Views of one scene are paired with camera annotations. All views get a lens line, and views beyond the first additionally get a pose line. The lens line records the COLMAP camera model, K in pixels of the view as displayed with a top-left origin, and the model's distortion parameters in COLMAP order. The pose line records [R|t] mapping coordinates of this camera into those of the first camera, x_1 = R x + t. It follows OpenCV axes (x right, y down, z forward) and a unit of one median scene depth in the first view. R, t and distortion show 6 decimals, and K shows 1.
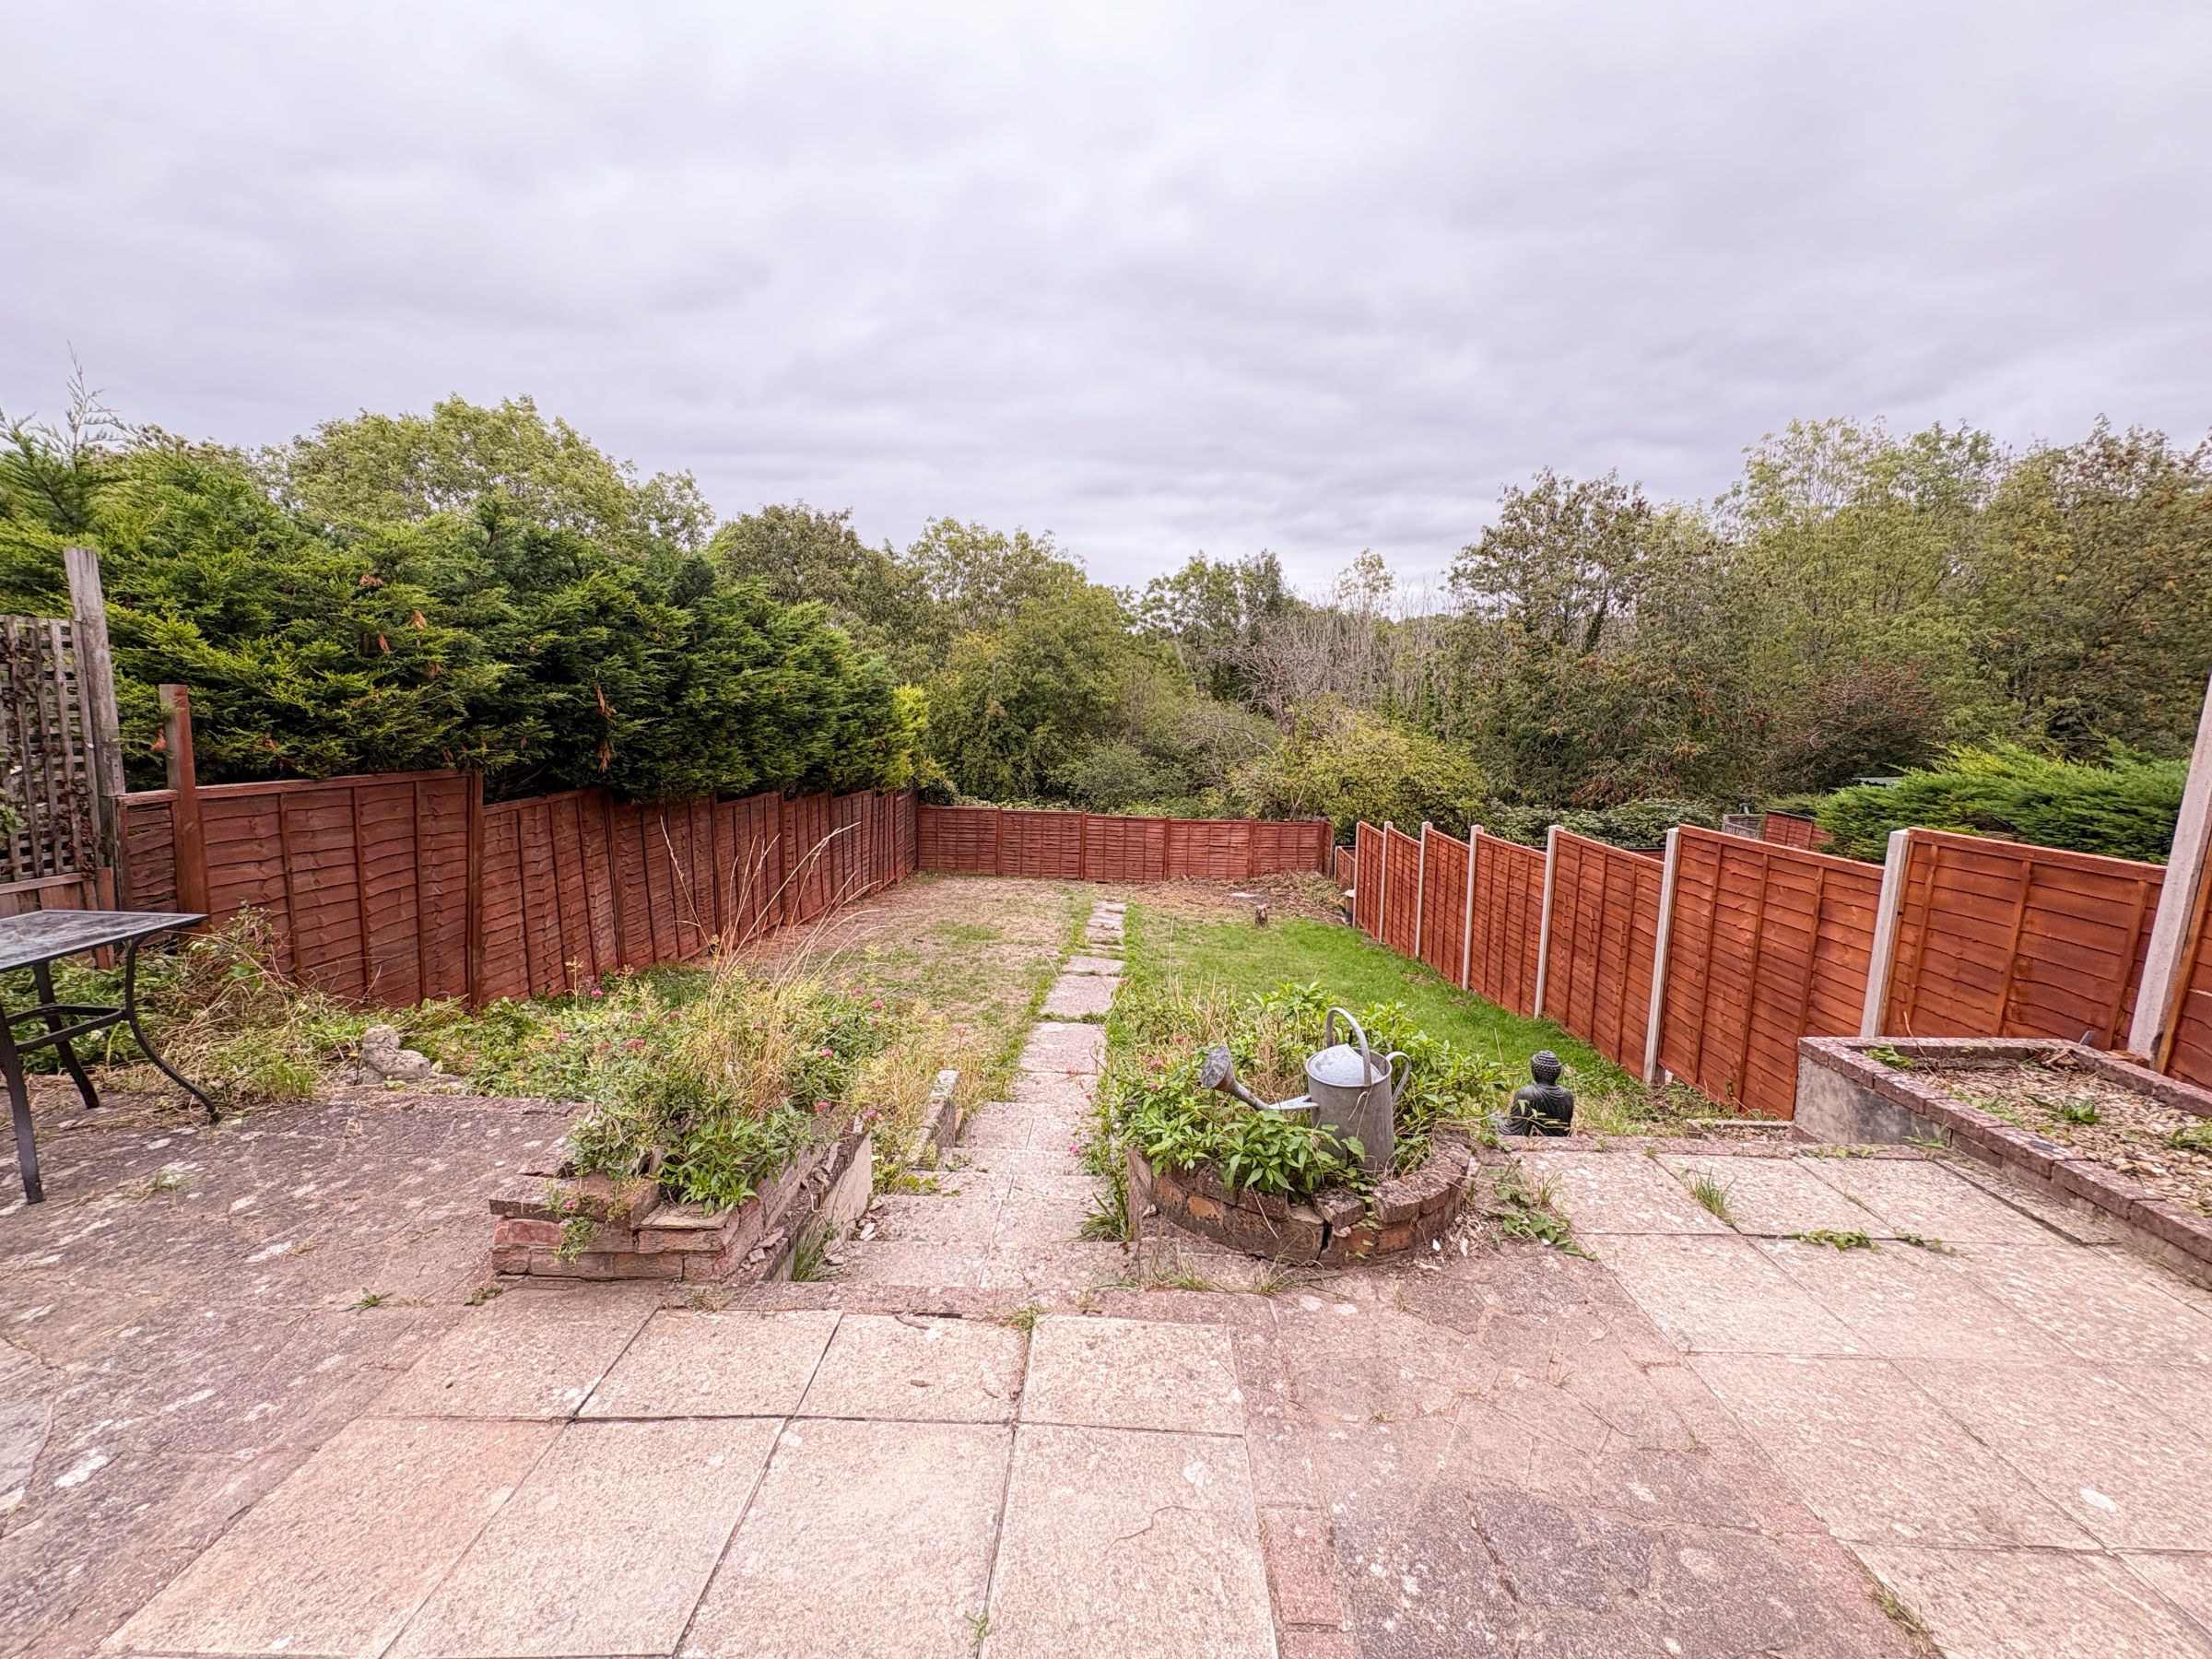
lens RADIAL K [[880.6, 0, 1106.5], [0, 880.6, 824.8], [0, 0, 1]] dist [0.001890, -0.000237]
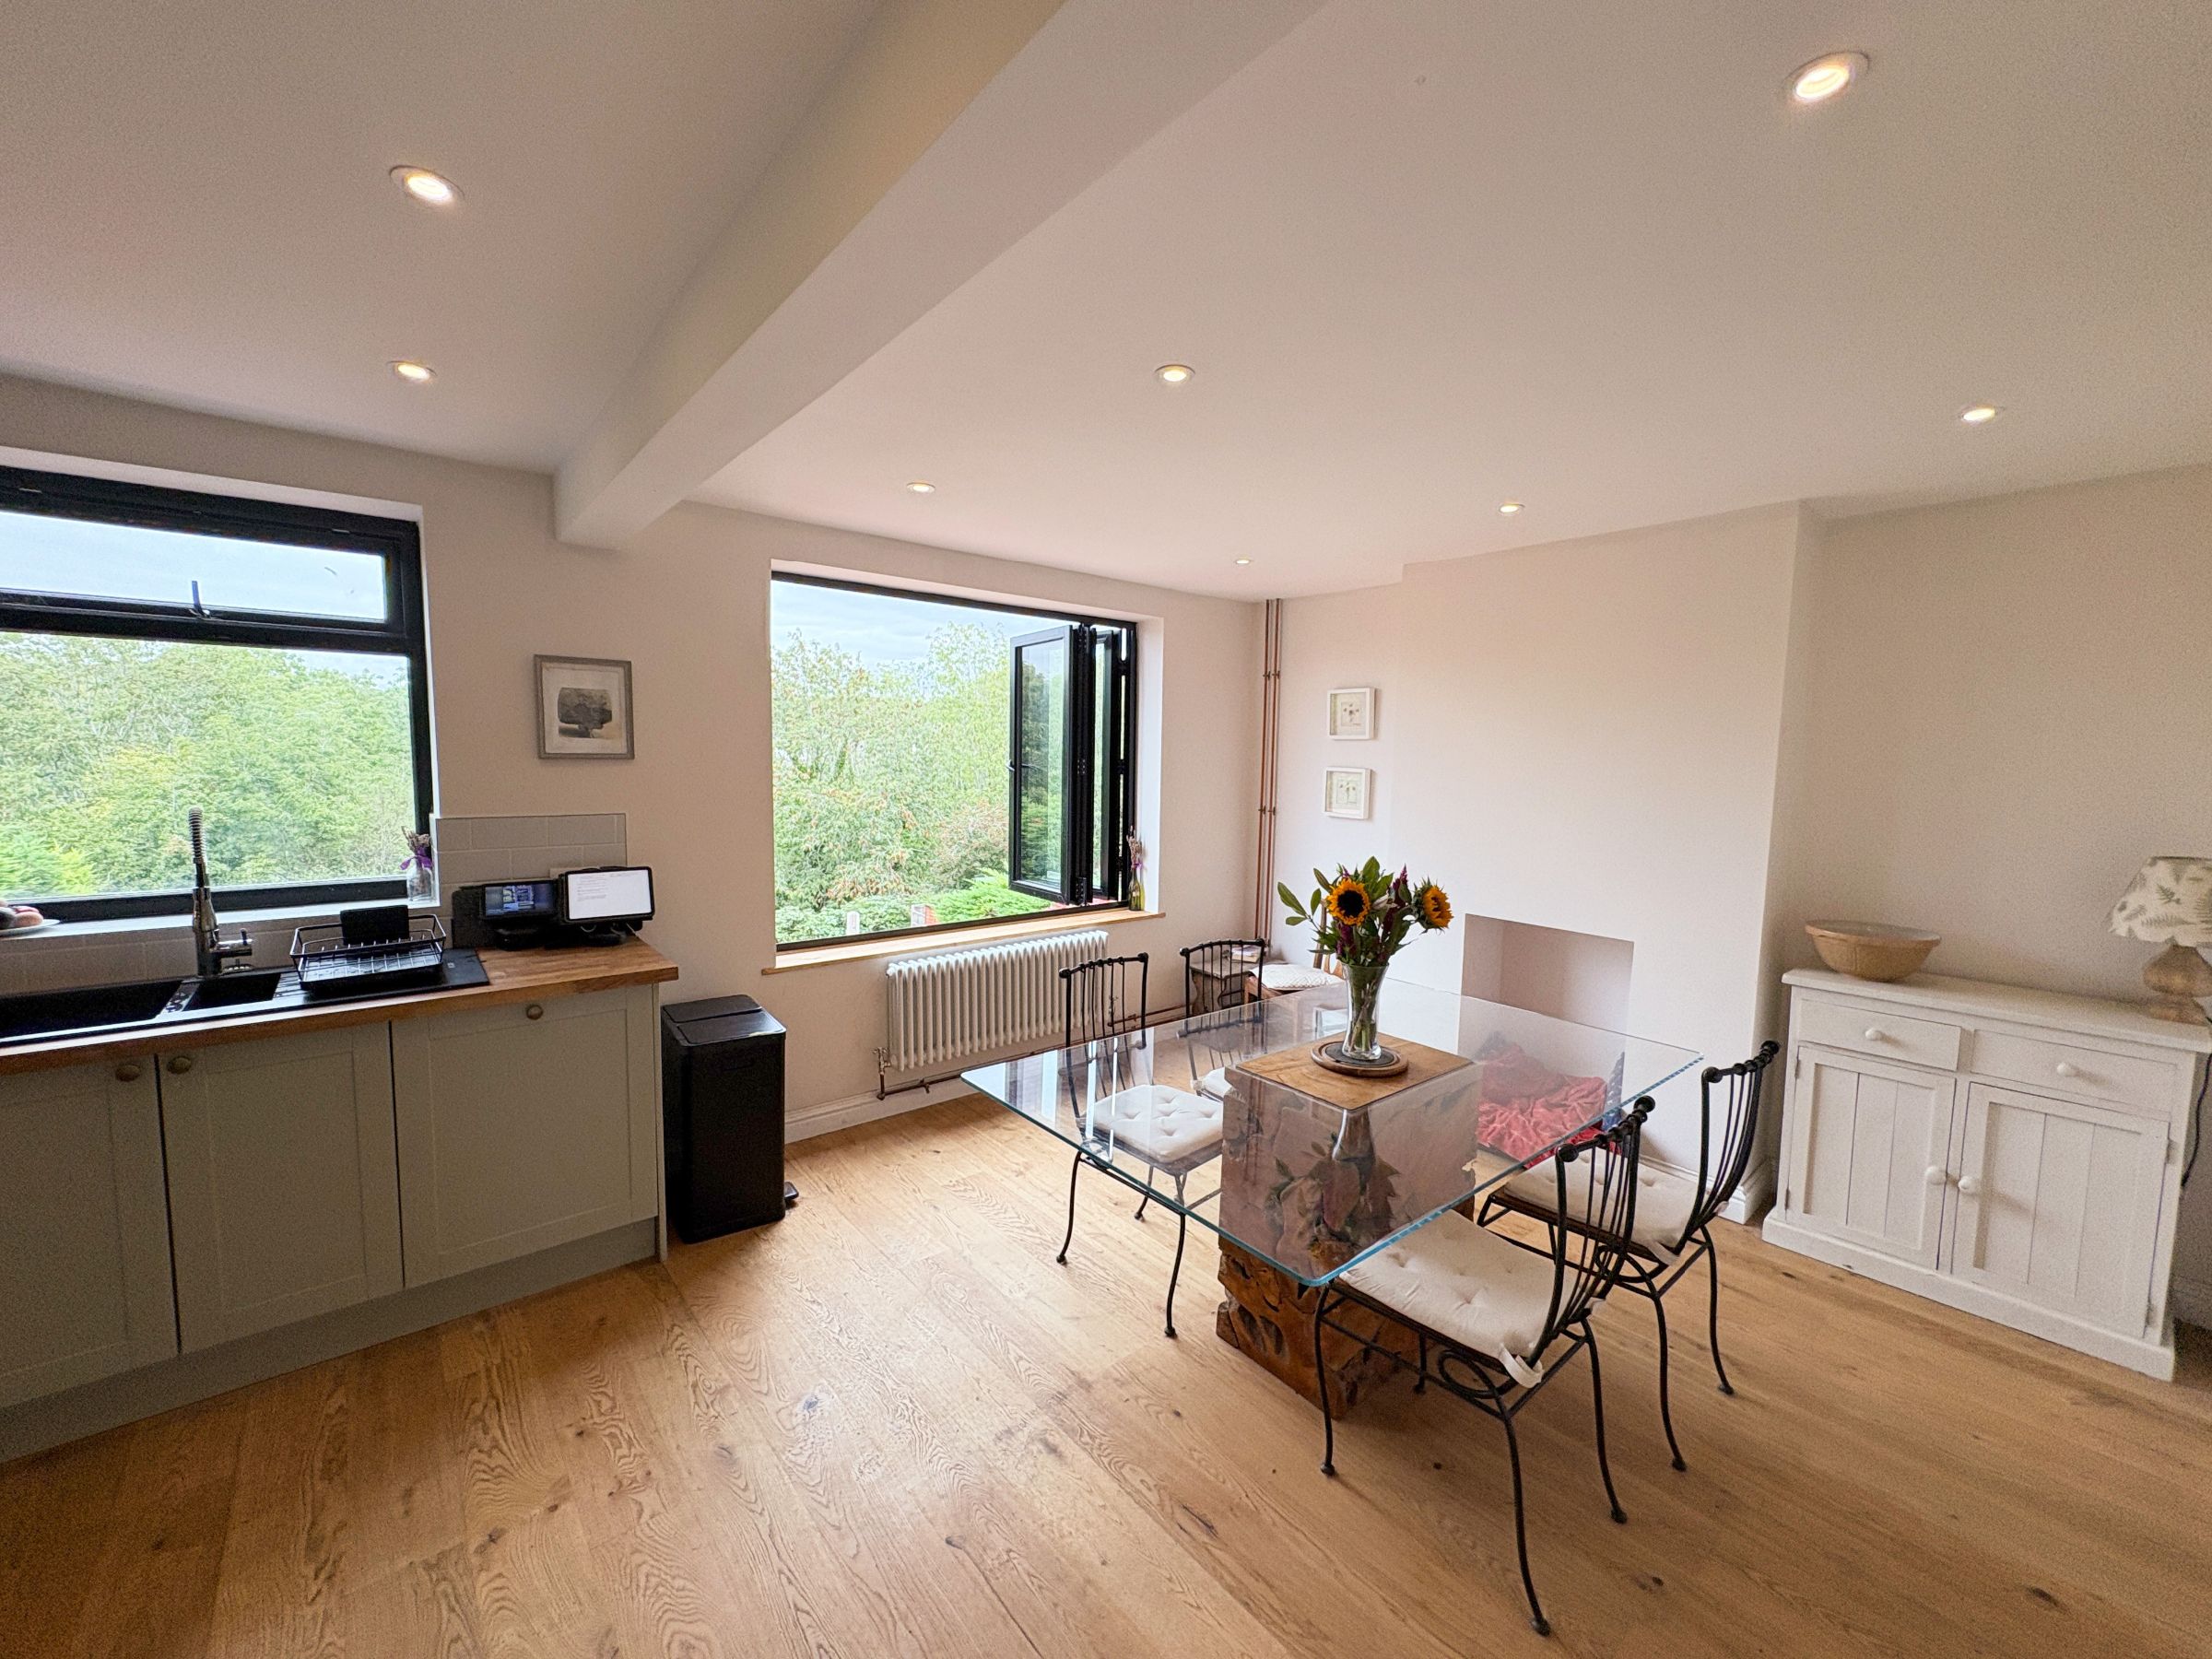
lens RADIAL K [[880.6, 0, 1105.9], [0, 880.6, 829.4], [0, 0, 1]] dist [0.001890, -0.000237]
pose [[0.748585, -0.035706, 0.662077, -0.023229], [0.081850, 0.995888, -0.038835, -0.052842], [-0.657968, 0.083263, 0.748429, -0.313462]]
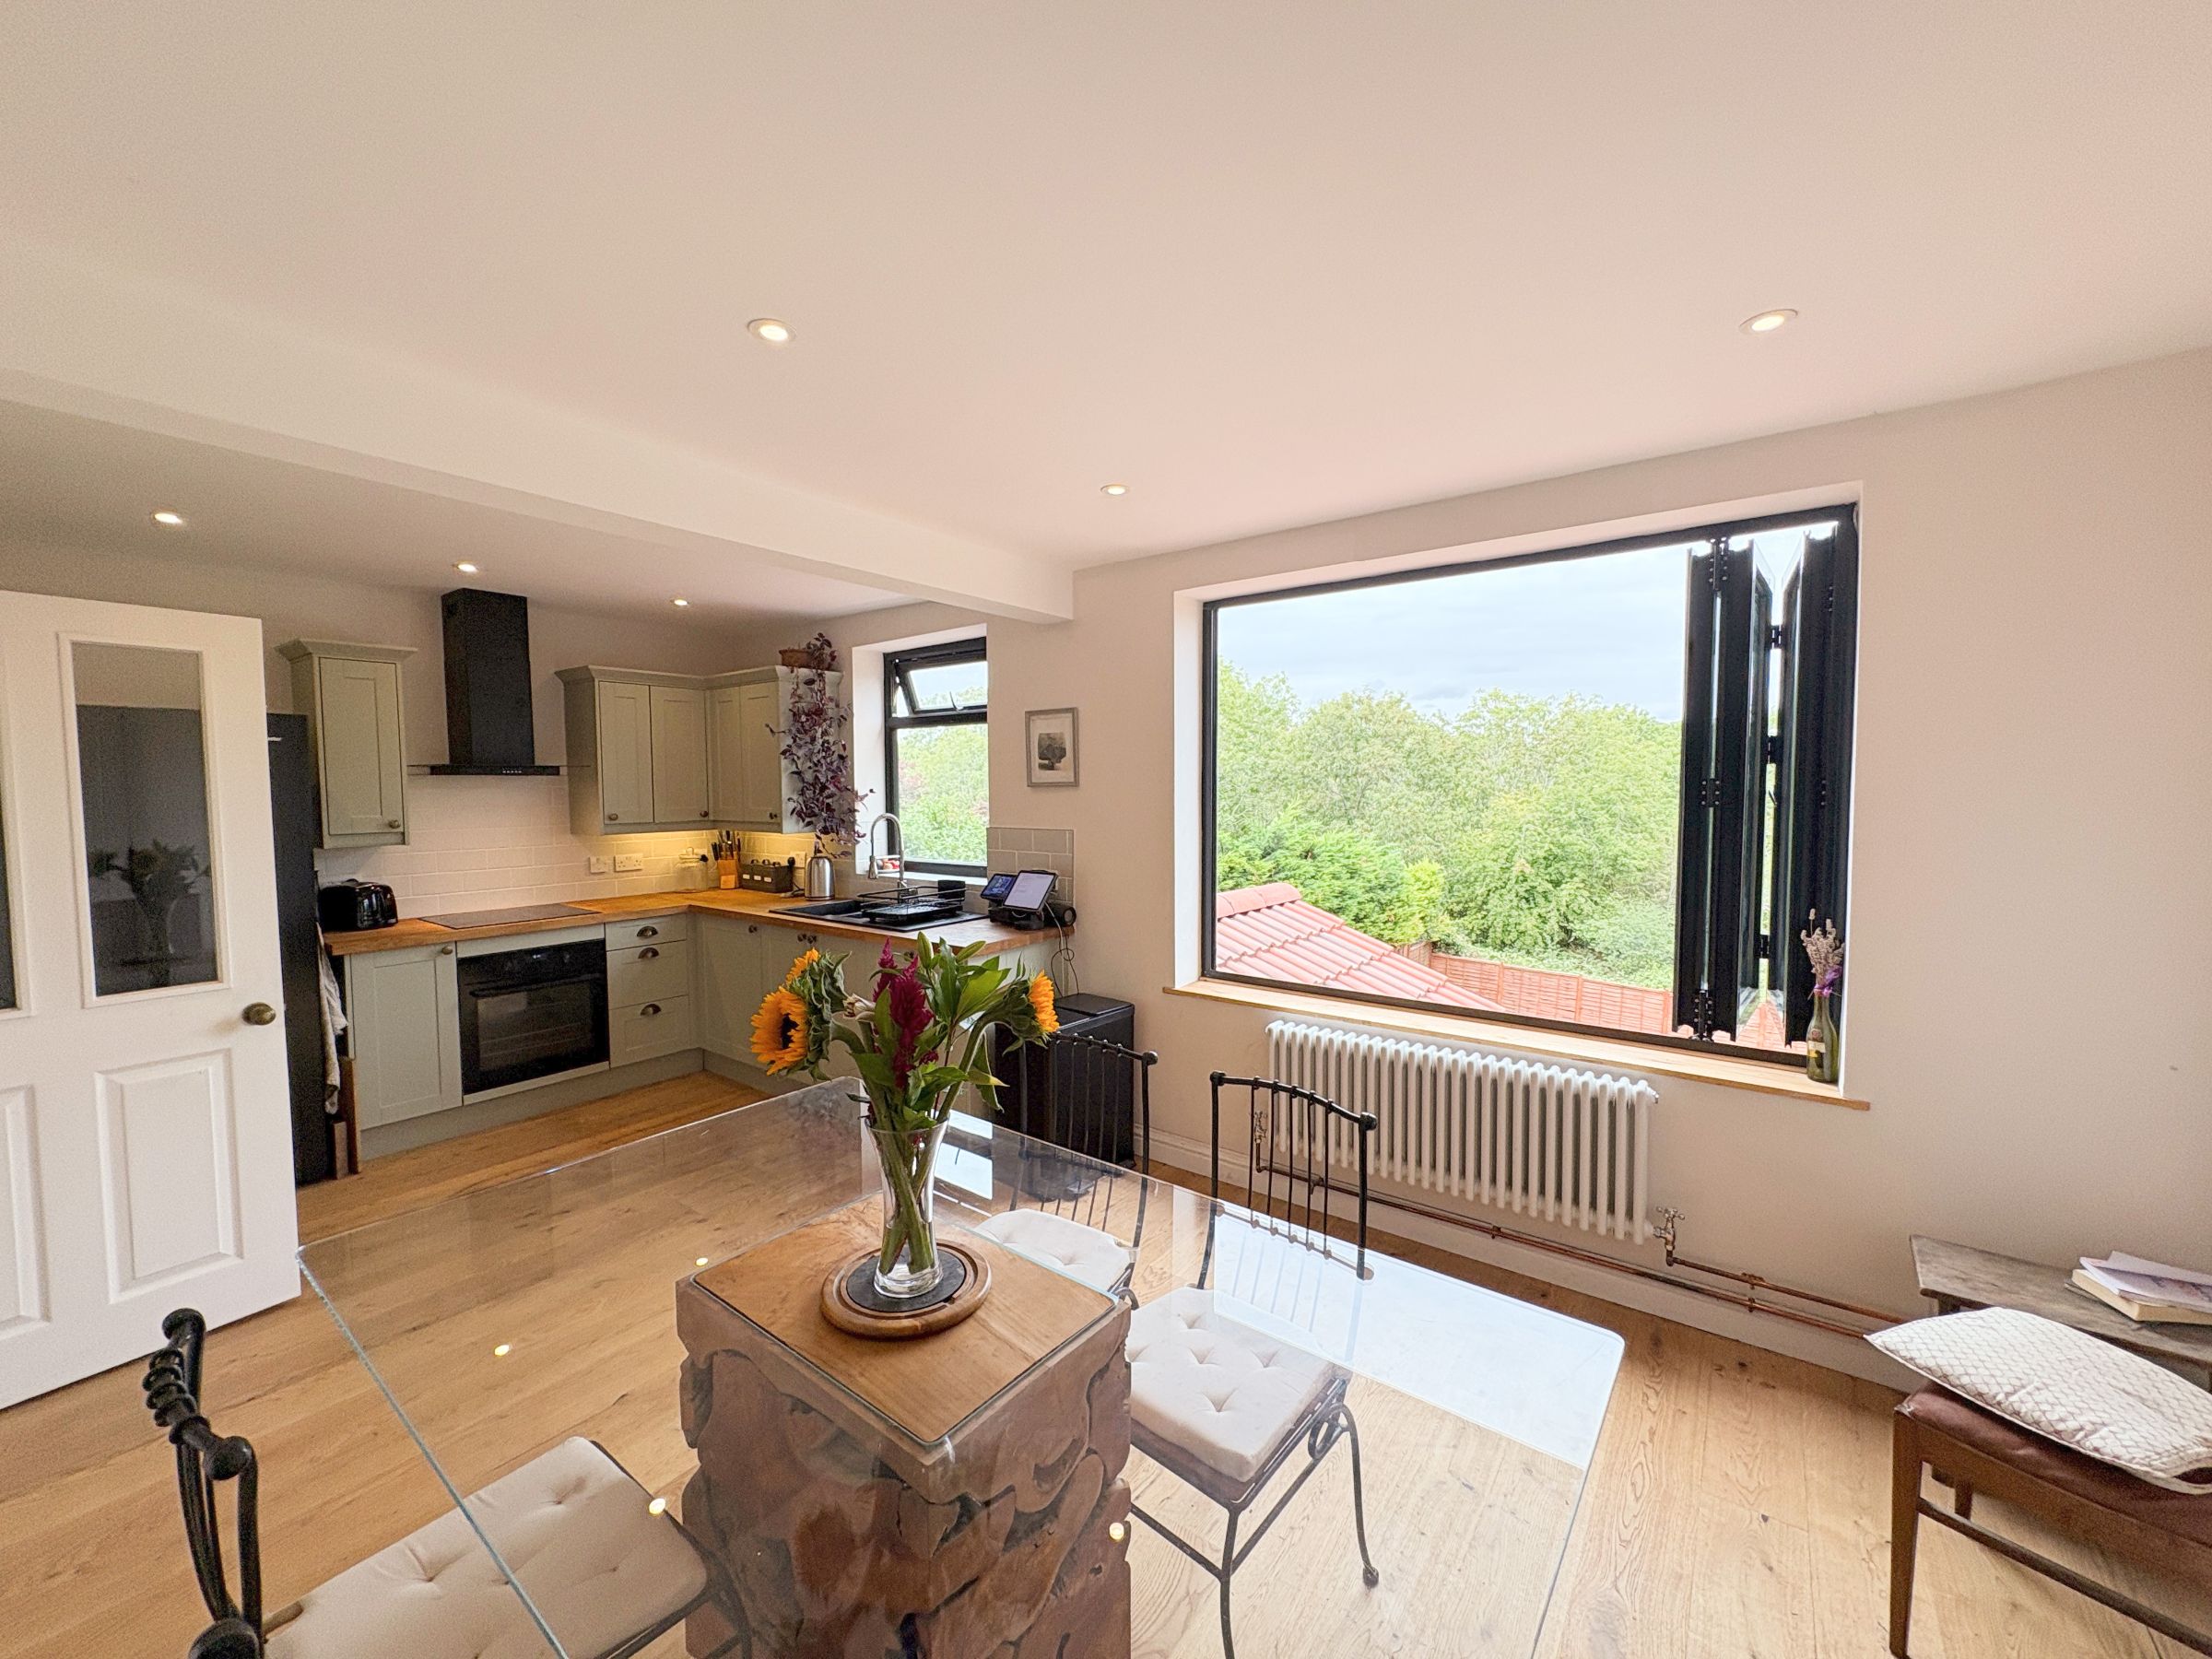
lens RADIAL K [[880.6, 0, 1107.7], [0, 880.6, 831.0], [0, 0, 1]] dist [0.001890, -0.000237]
pose [[0.809423, 0.036145, -0.586112, 0.138724], [-0.098078, 0.992405, -0.074245, -0.054894], [0.578977, 0.117581, 0.806821, -0.292584]]
